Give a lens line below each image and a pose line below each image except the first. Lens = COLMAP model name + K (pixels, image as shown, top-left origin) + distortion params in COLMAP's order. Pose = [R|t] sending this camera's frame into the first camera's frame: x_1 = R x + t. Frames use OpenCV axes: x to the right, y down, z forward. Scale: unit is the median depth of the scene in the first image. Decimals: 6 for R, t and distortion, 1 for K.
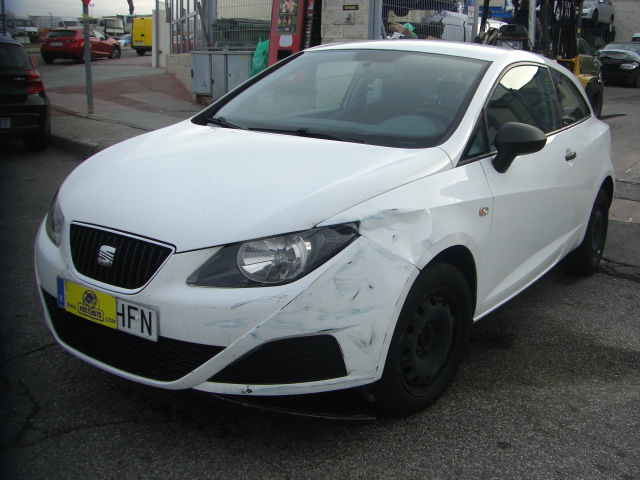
lens RADIAL K [[722.1, 0, 370.5], [0, 722.1, 239.2], [0, 0, 1]] dist [-0.176729, 0.139661]
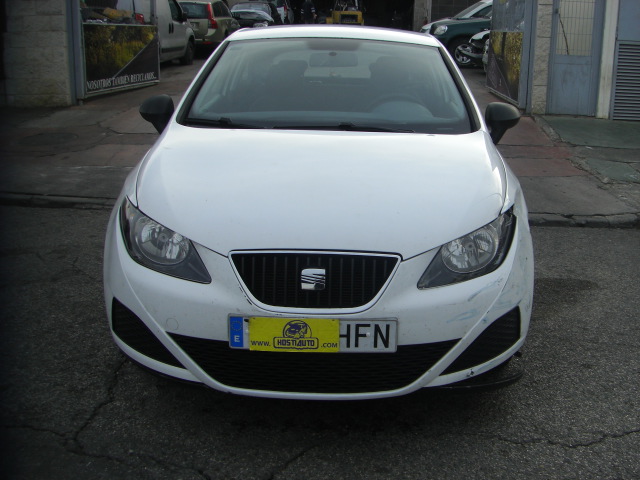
lens RADIAL K [[722.1, 0, 370.5], [0, 722.1, 239.2], [0, 0, 1]] dist [-0.176729, 0.139661]
pose [[0.839514, -0.170361, 0.515939, -0.810197], [0.140901, 0.985349, 0.096090, -0.111835], [-0.524750, -0.007973, 0.851219, 0.153877]]
